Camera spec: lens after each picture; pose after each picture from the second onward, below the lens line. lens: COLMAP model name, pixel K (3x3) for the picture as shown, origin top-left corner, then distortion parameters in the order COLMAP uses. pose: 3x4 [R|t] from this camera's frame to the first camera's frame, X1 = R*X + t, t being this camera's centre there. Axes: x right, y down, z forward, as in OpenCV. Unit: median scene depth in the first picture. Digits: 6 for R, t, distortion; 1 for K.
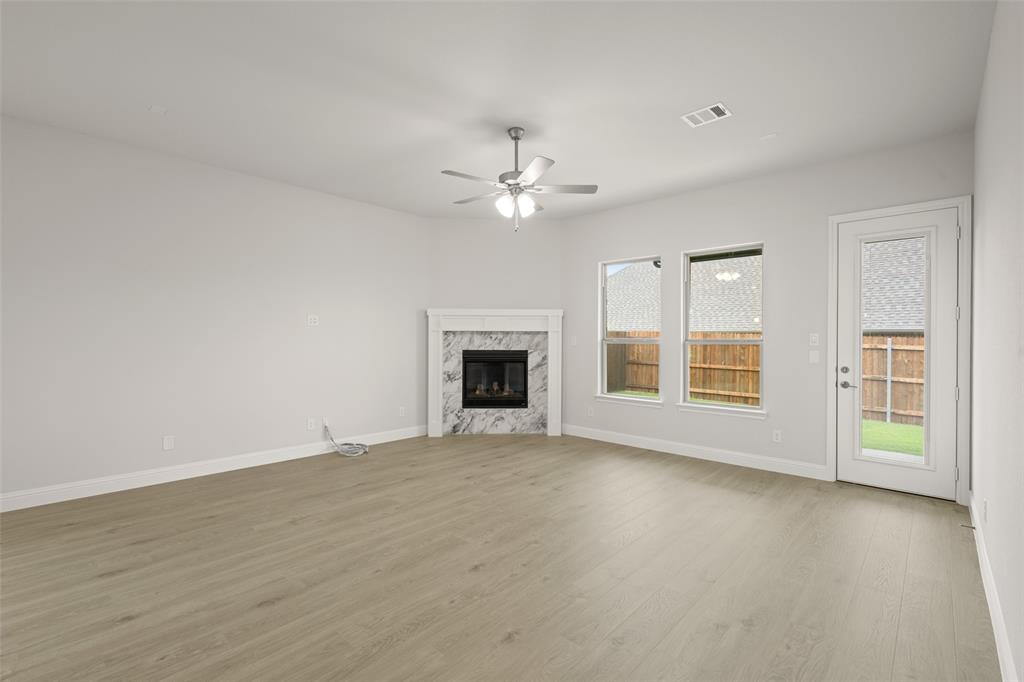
lens RADIAL K [[471.5, 0, 505.9], [0, 471.5, 341.2], [0, 0, 1]] dist [0.001018, 0.000001]
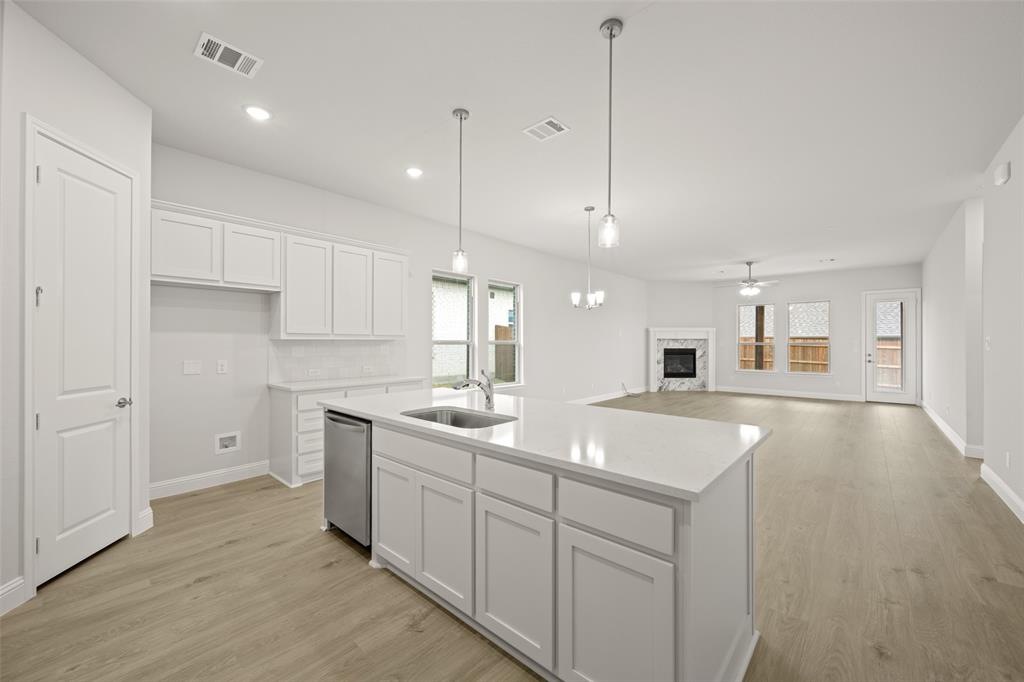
lens RADIAL K [[401.4, 0, 519.4], [0, 401.4, 343.1], [0, 0, 1]] dist [0.003246, 0.000187]
pose [[0.999463, -0.002399, 0.032666, -0.752288], [0.002488, 0.999993, -0.002686, -0.000444], [-0.032660, 0.002765, 0.999463, -0.661586]]
